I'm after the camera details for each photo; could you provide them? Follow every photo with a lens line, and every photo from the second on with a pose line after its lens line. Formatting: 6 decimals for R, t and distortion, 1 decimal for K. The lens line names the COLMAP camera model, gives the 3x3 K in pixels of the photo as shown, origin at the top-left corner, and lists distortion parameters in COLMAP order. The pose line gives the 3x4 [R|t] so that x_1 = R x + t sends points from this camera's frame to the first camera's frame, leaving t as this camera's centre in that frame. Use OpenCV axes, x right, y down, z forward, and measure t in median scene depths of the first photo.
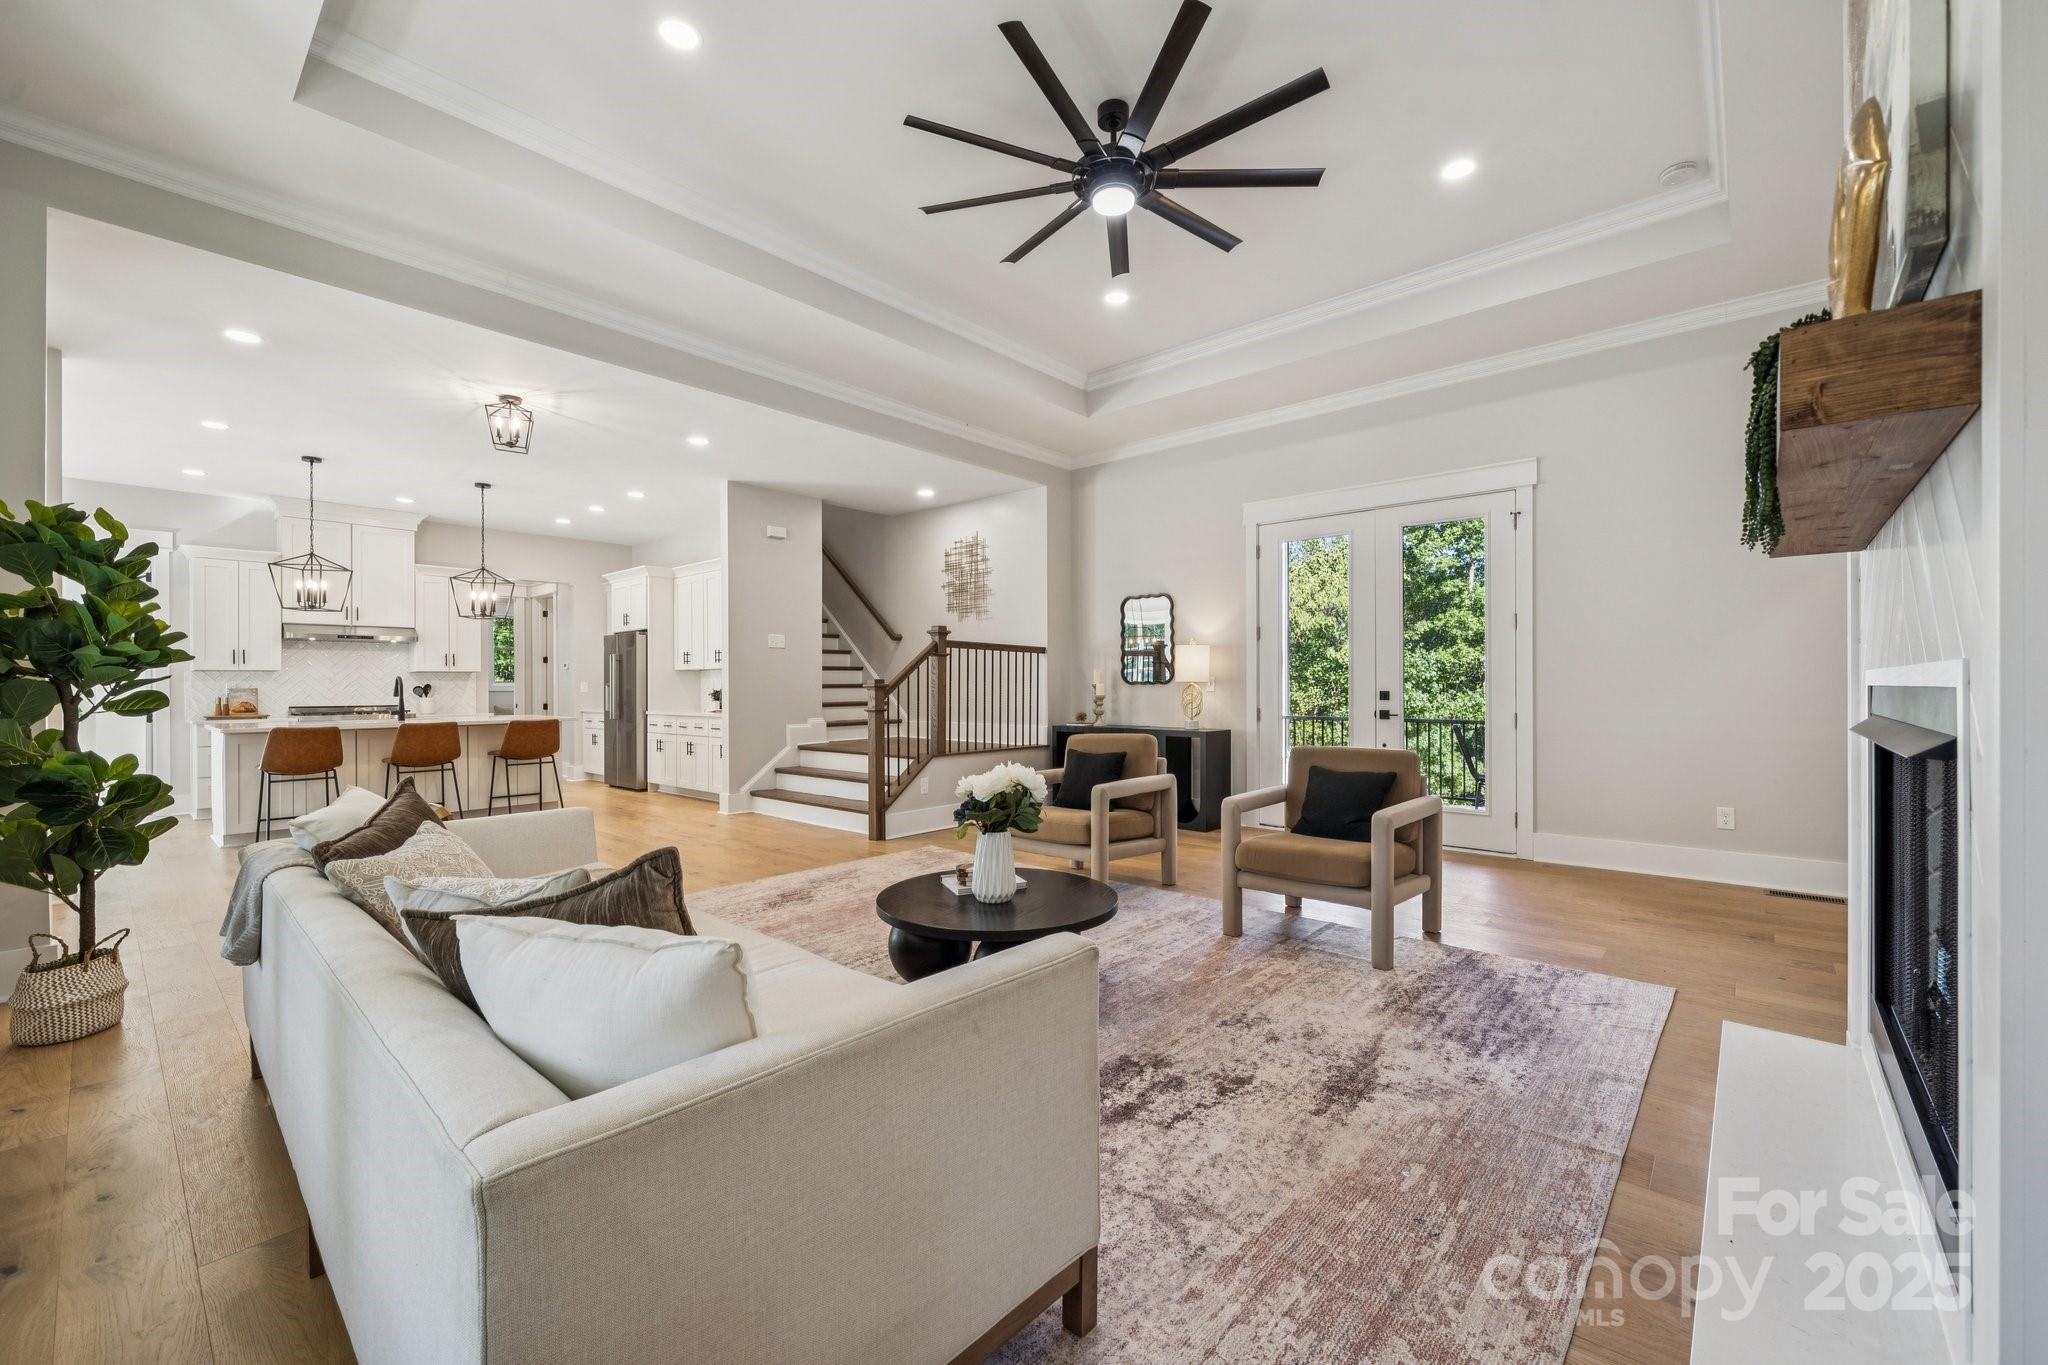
lens RADIAL K [[832.7, 0, 1031.4], [0, 832.7, 683.8], [0, 0, 1]] dist [-0.001990, -0.000233]
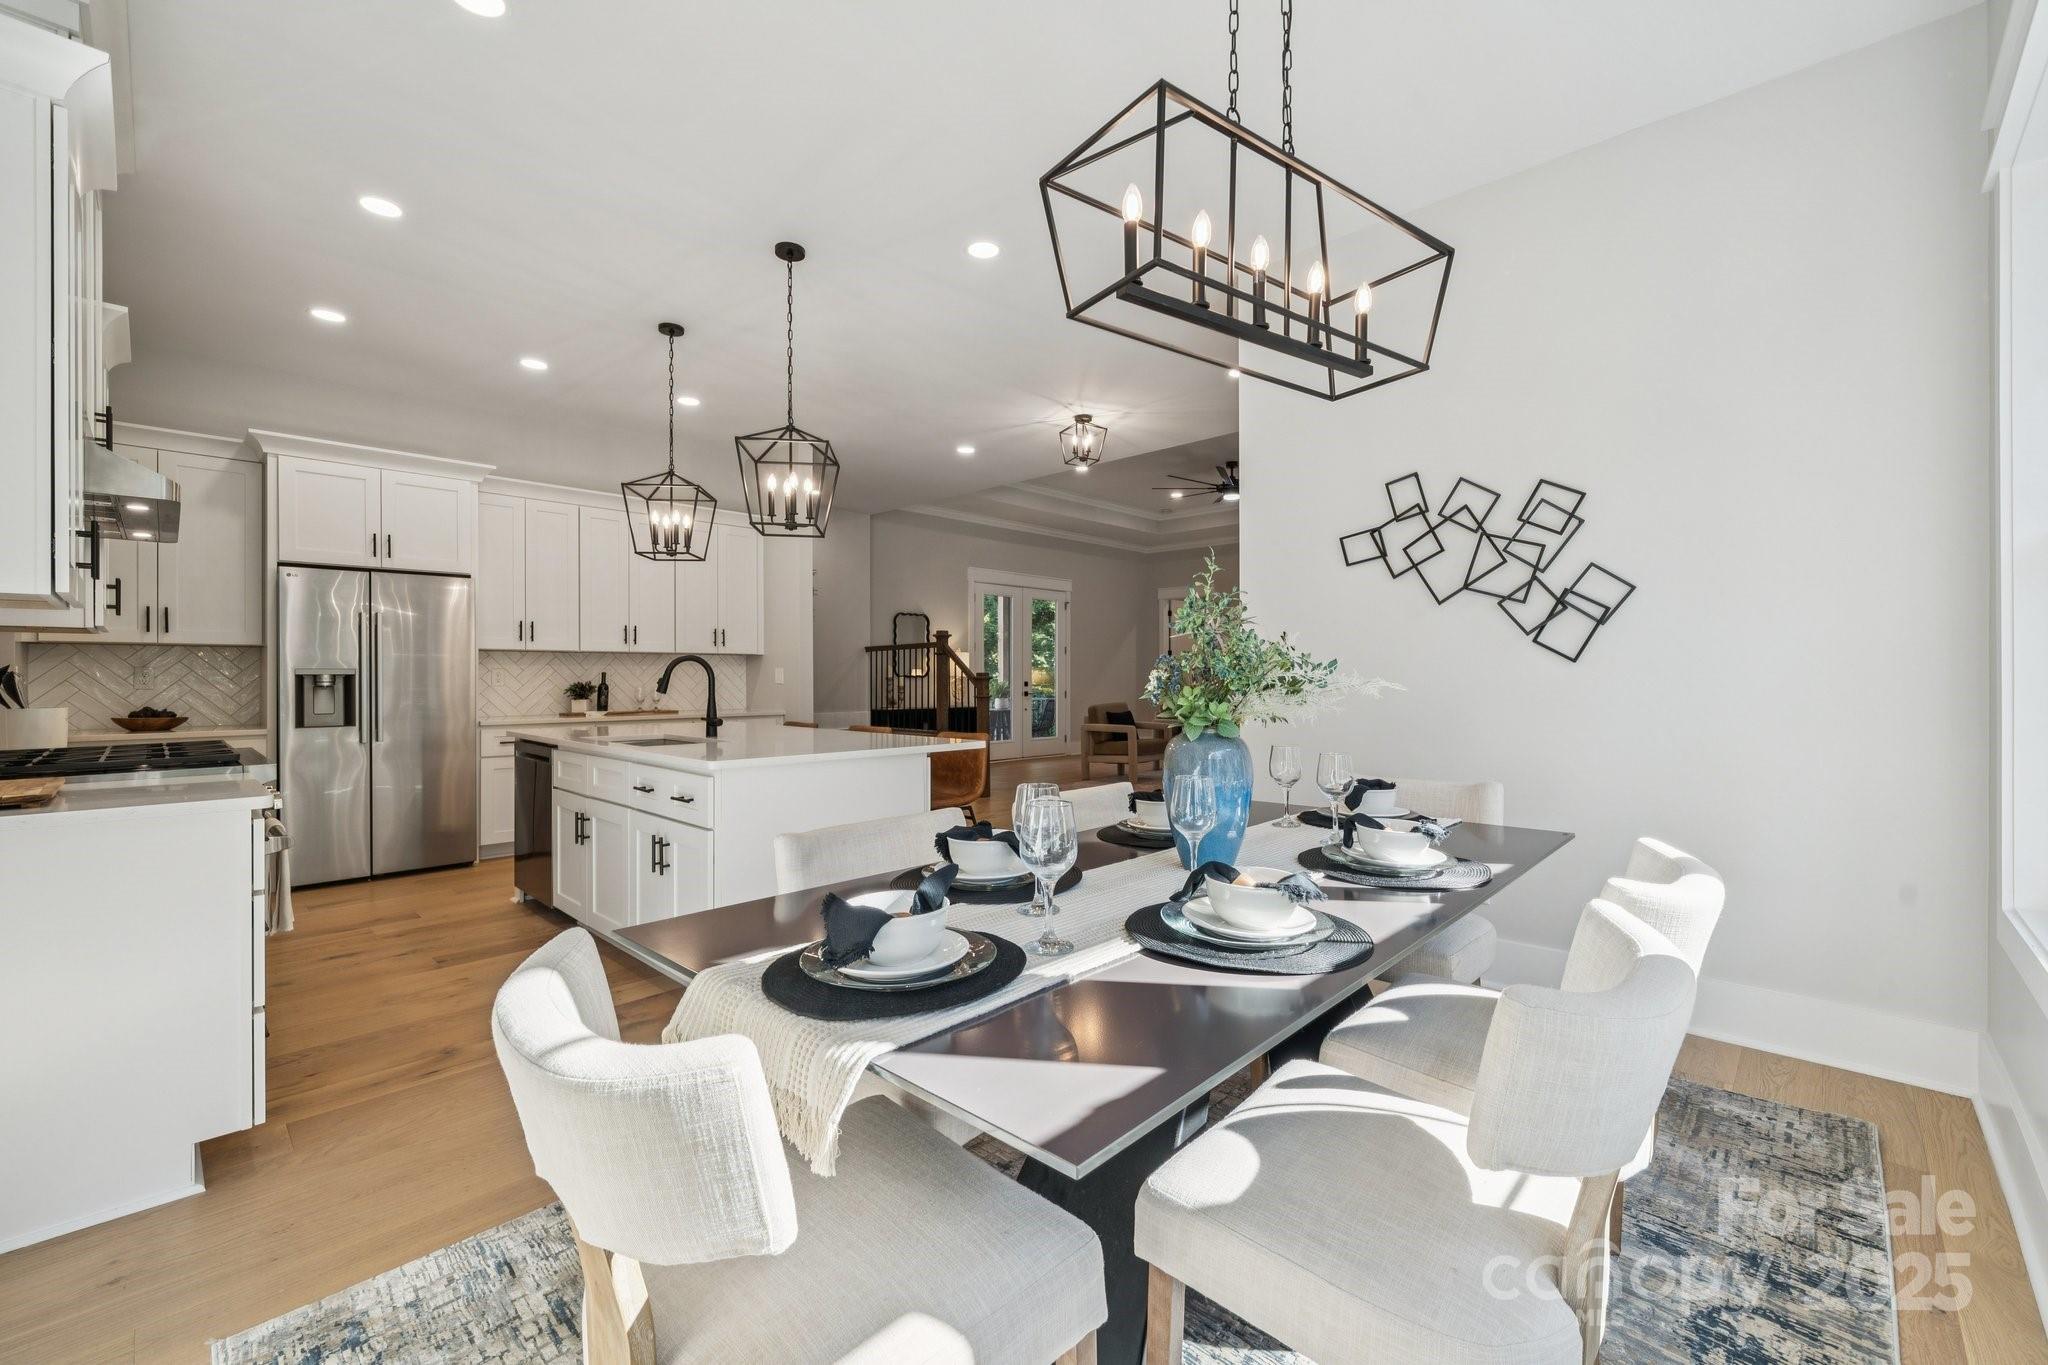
lens RADIAL K [[832.7, 0, 1031.4], [0, 832.7, 683.8], [0, 0, 1]] dist [-0.001990, -0.000233]
pose [[0.043546, -0.004670, 0.999041, -3.041769], [-0.002369, 0.999986, 0.004778, 0.011125], [-0.999049, -0.002575, 0.043534, 1.788940]]
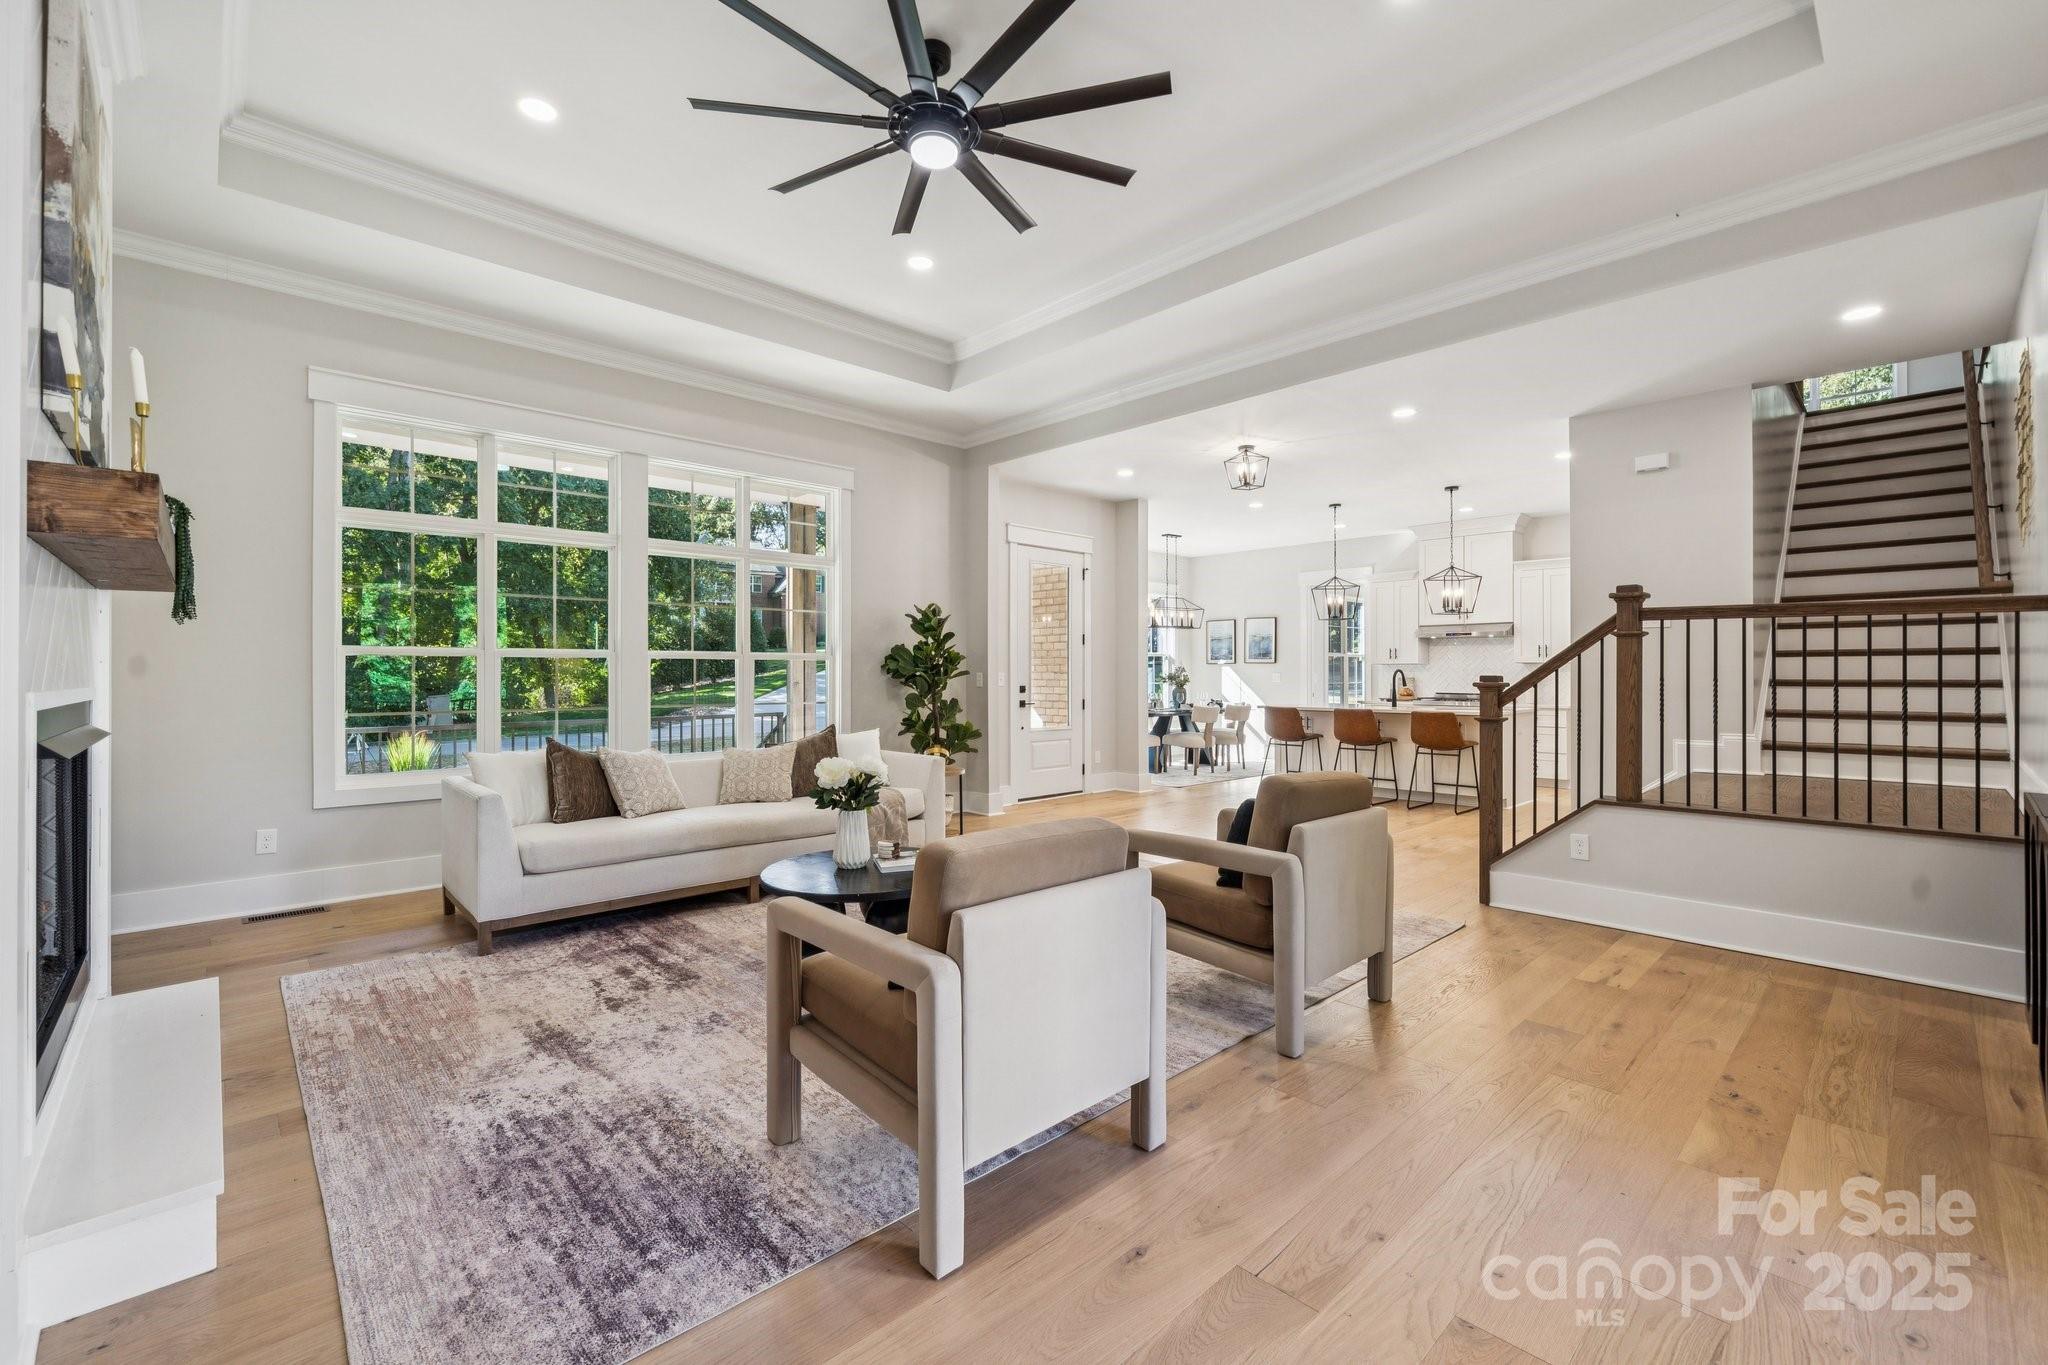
lens RADIAL K [[855.6, 0, 1025.7], [0, 855.6, 673.9], [0, 0, 1]] dist [0.000626, 0.000583]
pose [[-0.092891, 0.005664, -0.995660, 1.183330], [0.005732, 0.999970, 0.005154, -0.026437], [0.995660, -0.005228, -0.092921, 1.387057]]
